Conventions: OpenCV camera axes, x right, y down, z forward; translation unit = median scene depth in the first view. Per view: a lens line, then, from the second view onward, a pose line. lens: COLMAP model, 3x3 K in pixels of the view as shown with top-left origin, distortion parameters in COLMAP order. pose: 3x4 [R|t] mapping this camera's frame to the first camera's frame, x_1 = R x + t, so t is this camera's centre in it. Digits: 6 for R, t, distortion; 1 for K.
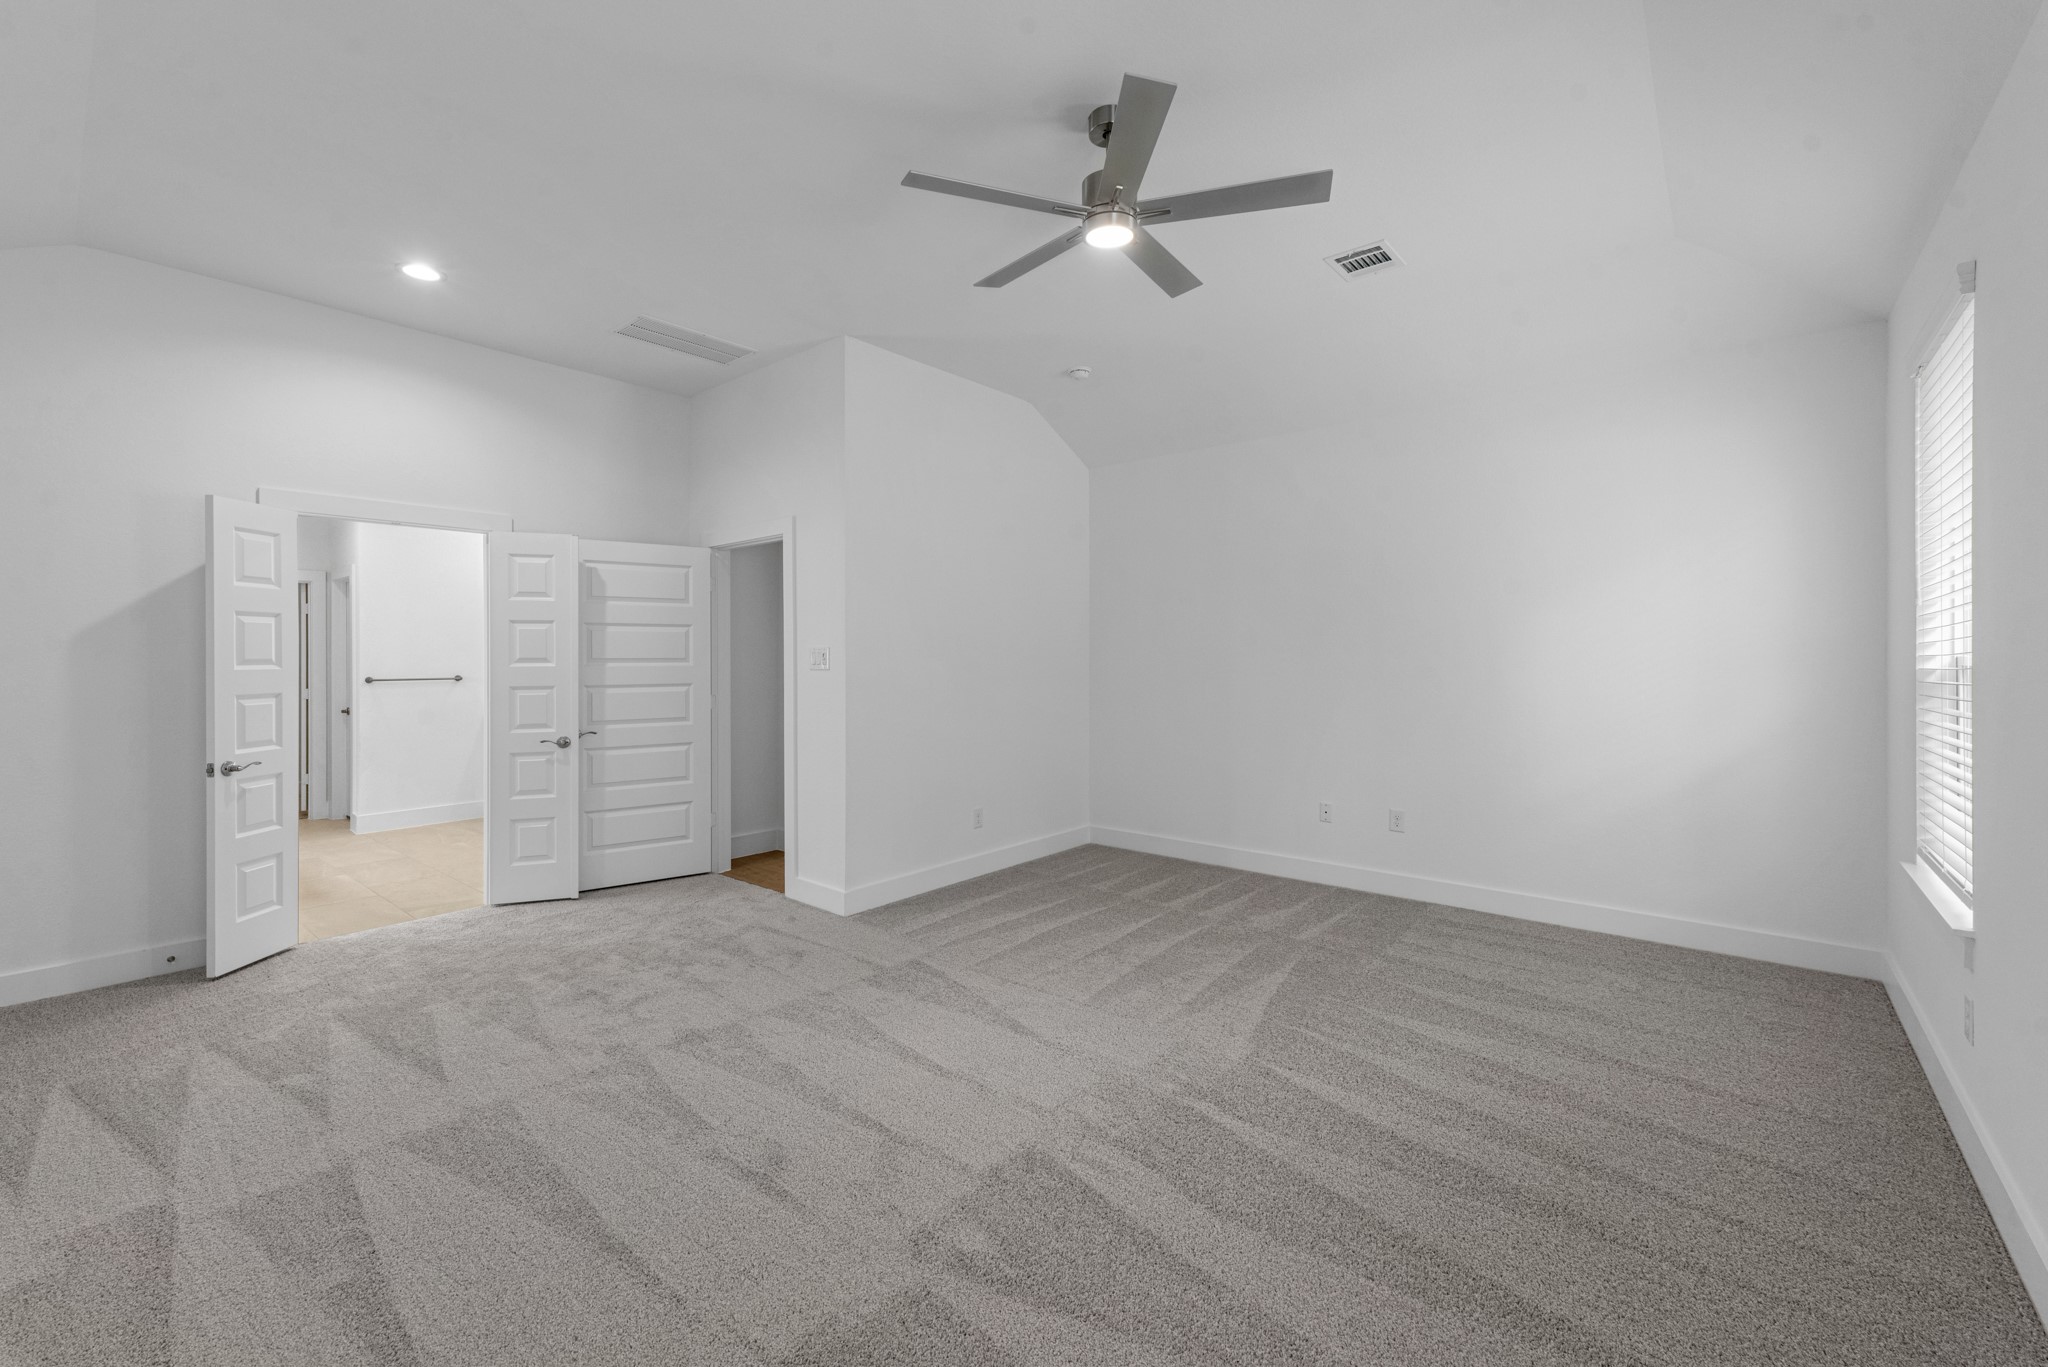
lens RADIAL K [[818.1, 0, 1011.0], [0, 818.1, 673.4], [0, 0, 1]] dist [0.008617, -0.000452]
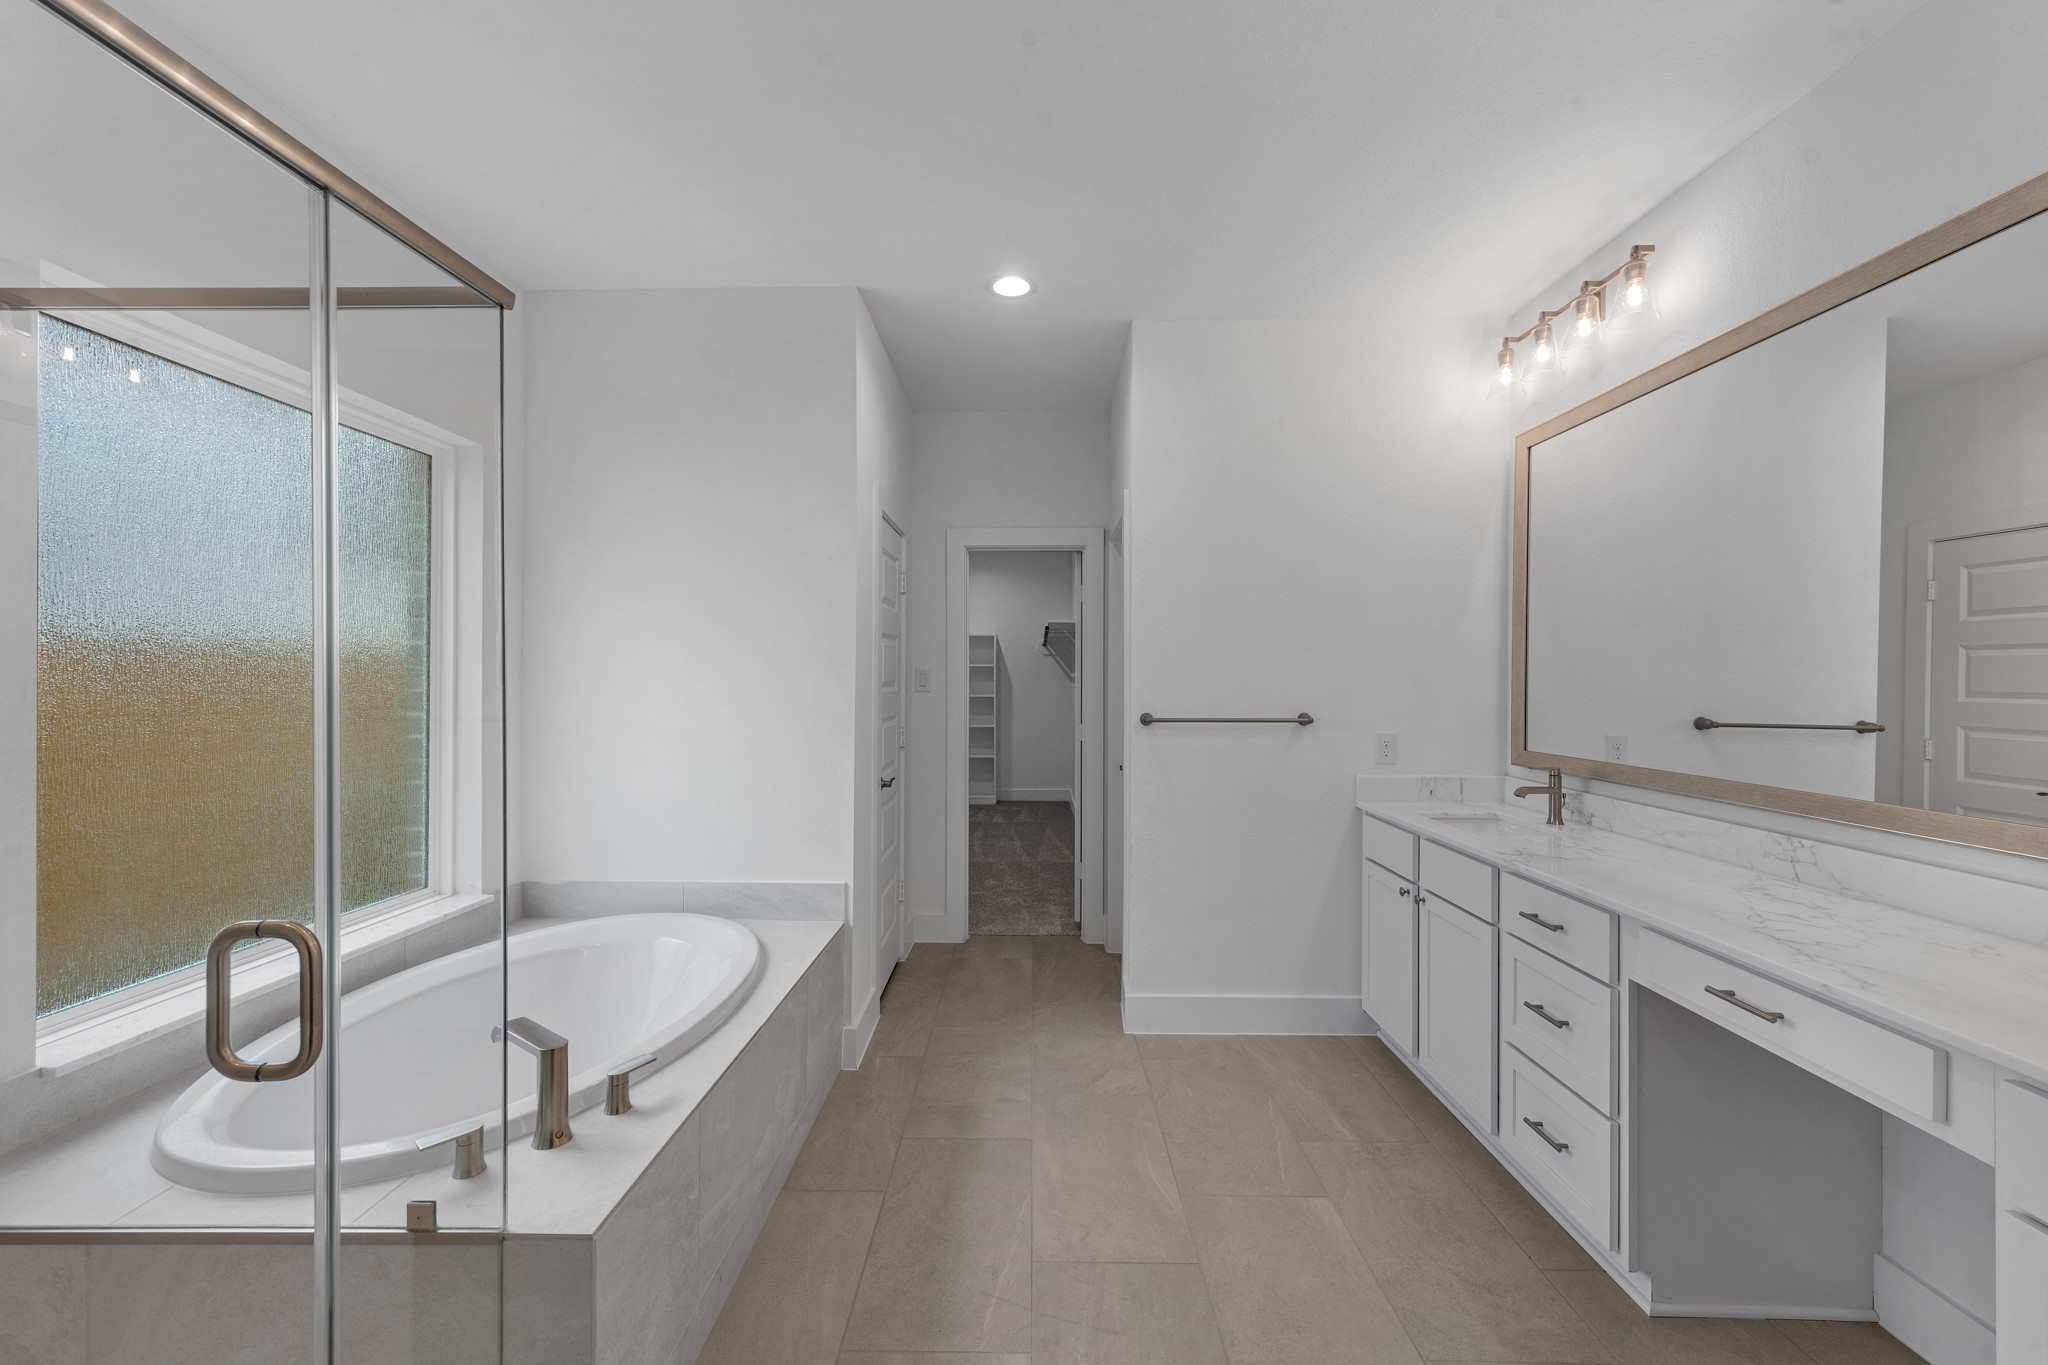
lens RADIAL K [[818.1, 0, 1003.9], [0, 818.1, 683.1], [0, 0, 1]] dist [0.008617, -0.000452]
pose [[0.610628, 0.009150, -0.791865, -0.419403], [-0.007978, 0.999954, 0.005403, -0.015047], [0.791878, 0.003018, 0.610672, 0.597577]]
